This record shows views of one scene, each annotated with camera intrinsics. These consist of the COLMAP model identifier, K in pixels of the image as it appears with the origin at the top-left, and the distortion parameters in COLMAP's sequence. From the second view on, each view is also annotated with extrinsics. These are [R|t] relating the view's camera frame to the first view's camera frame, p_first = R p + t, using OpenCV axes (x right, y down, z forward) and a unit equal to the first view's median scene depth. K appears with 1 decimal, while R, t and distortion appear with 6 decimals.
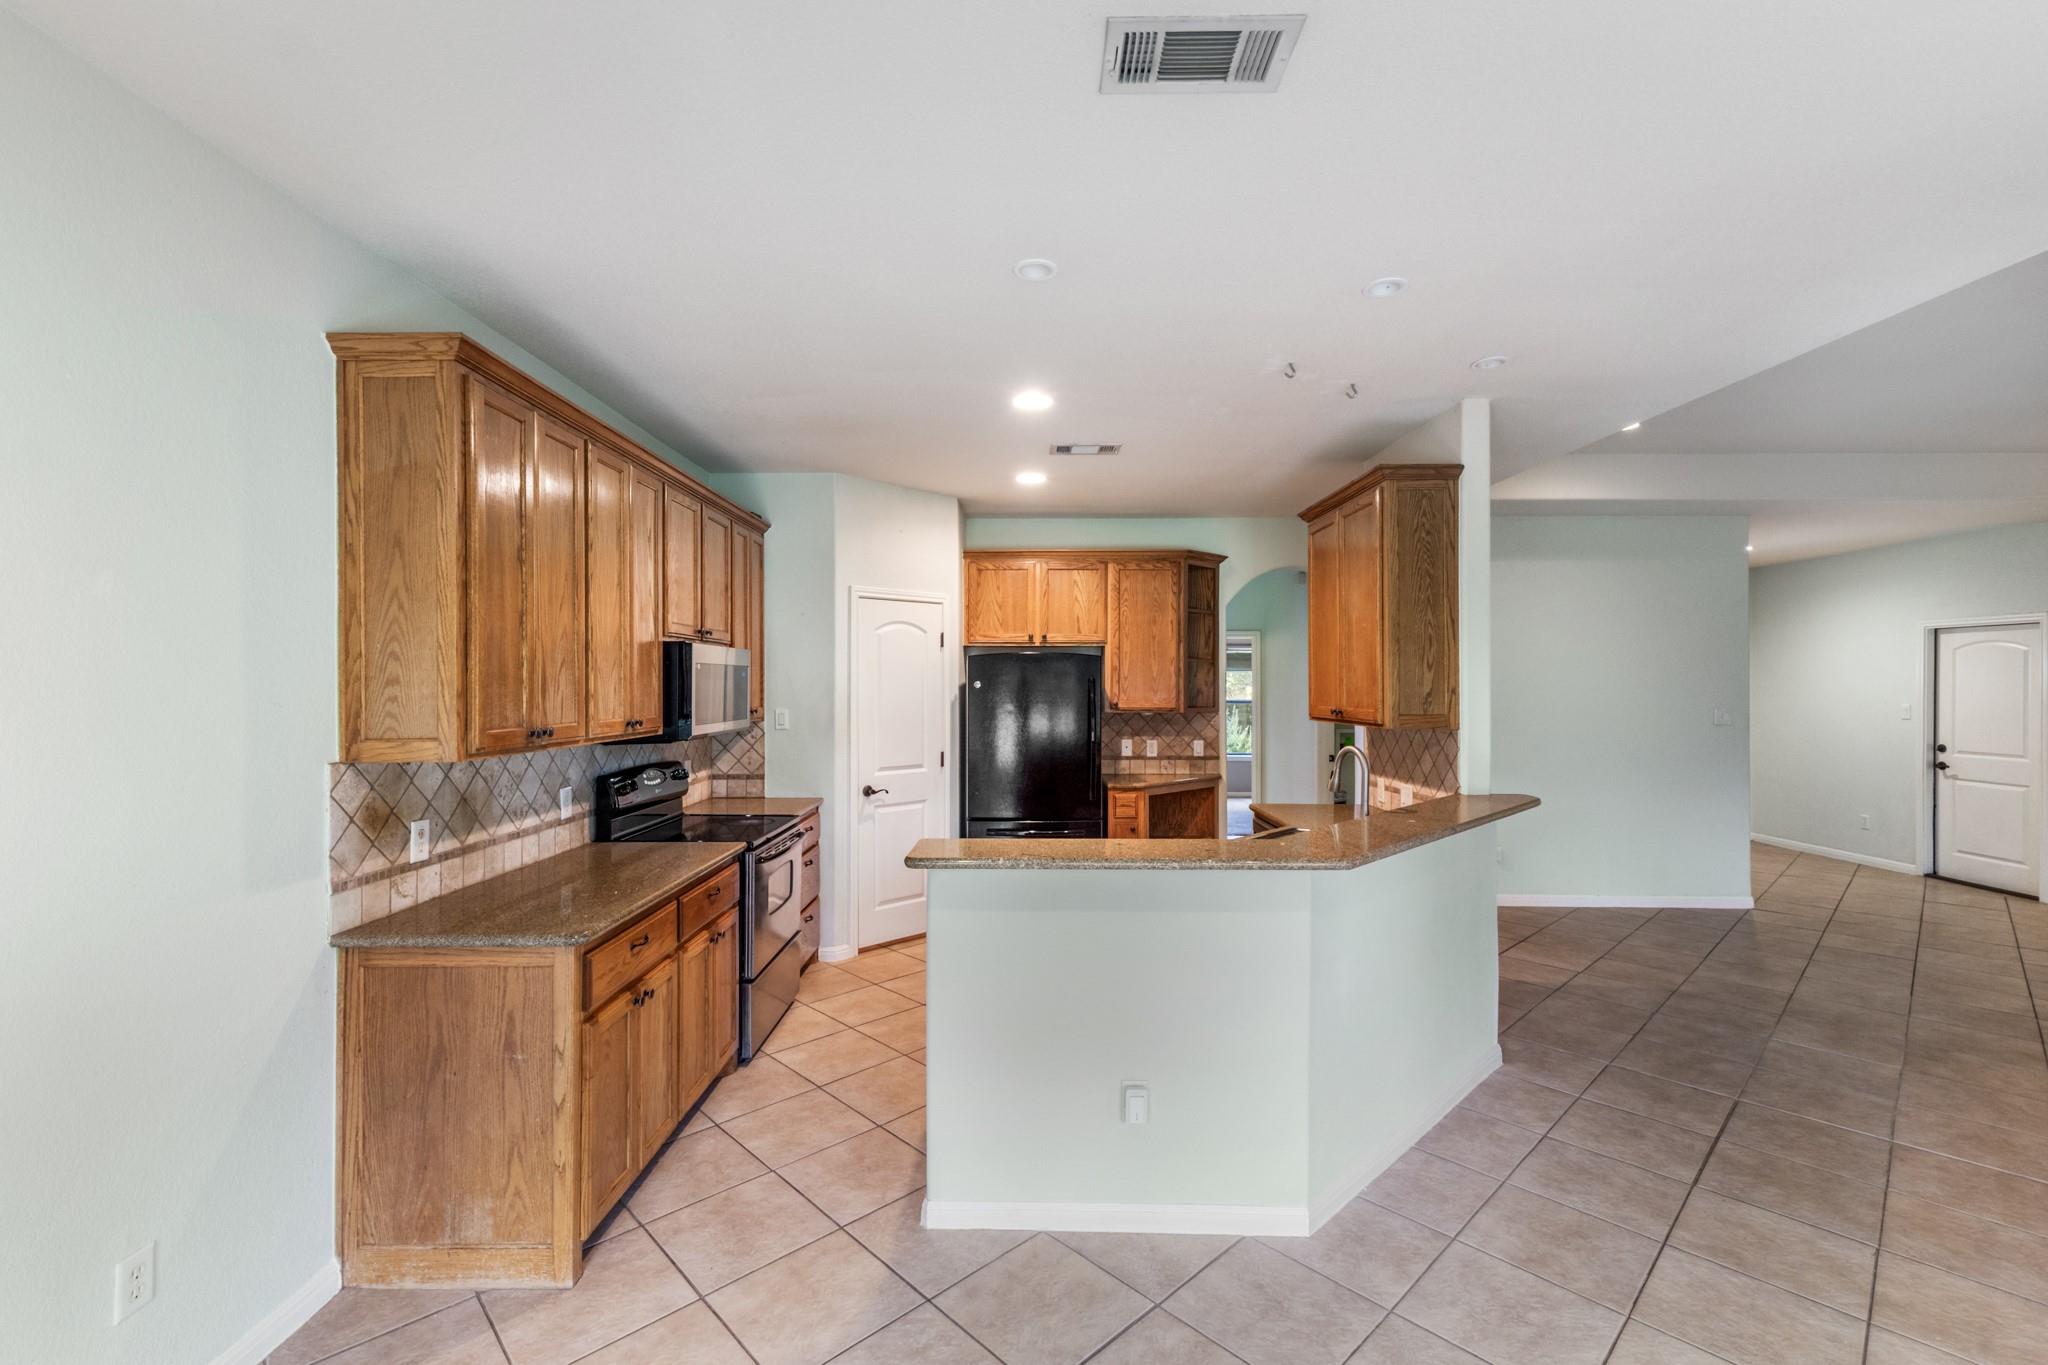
lens RADIAL K [[866.7, 0, 1008.3], [0, 866.7, 691.8], [0, 0, 1]] dist [0.005194, -0.000679]
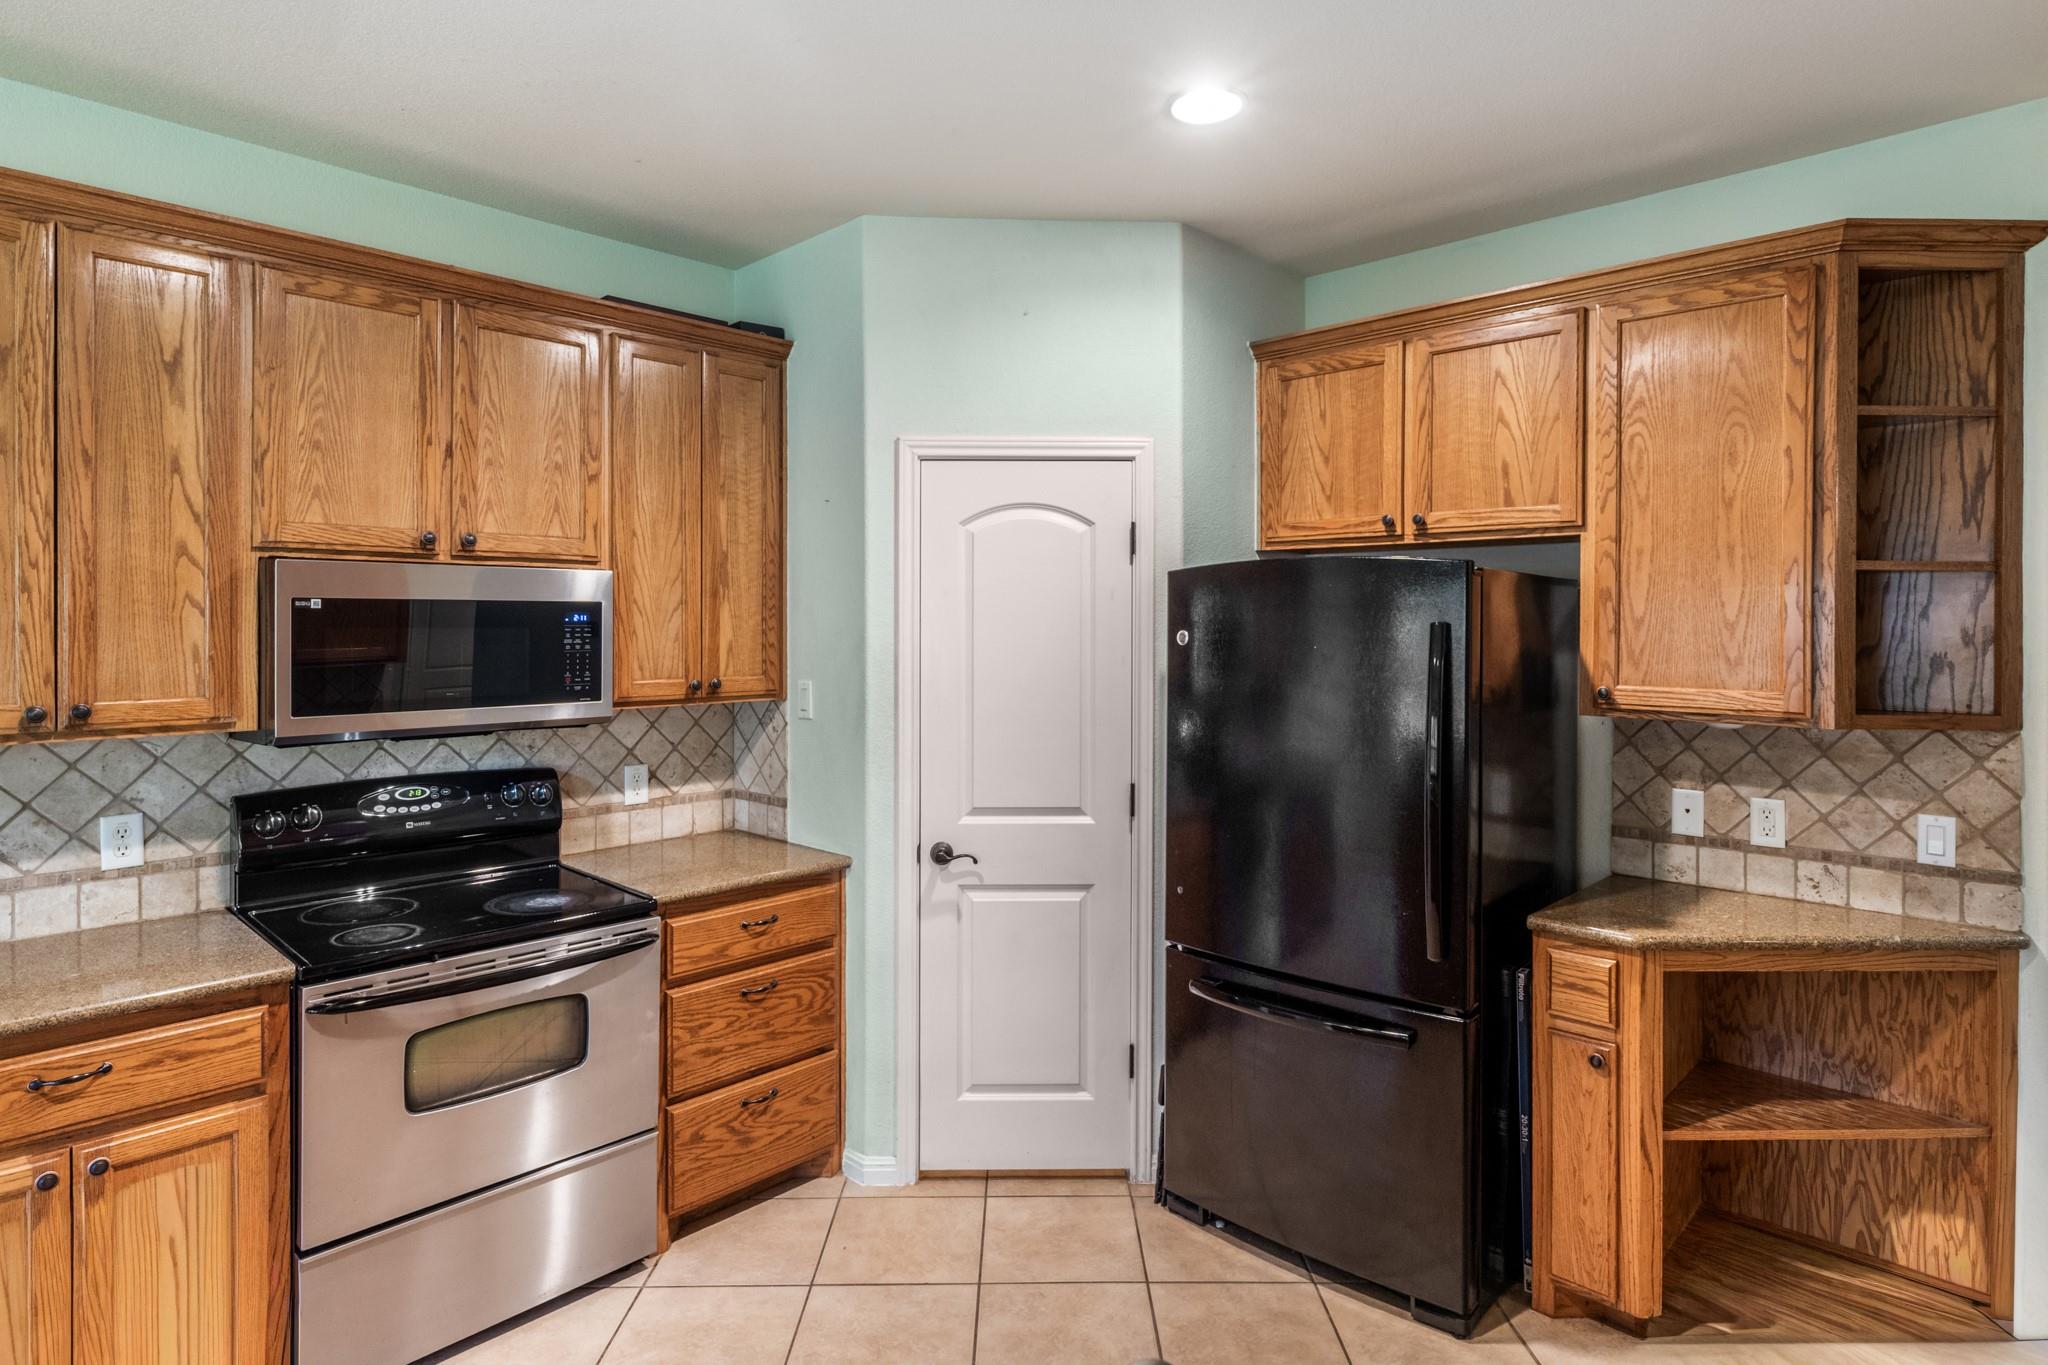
lens RADIAL K [[1106.1, 0, 1039.0], [0, 1106.1, 628.6], [0, 0, 1]] dist [-0.007887, 0.002418]
pose [[0.747205, 0.006095, -0.664566, 0.488906], [-0.008005, 0.999968, 0.000171, -0.021791], [0.664546, 0.005192, 0.747229, 0.955525]]
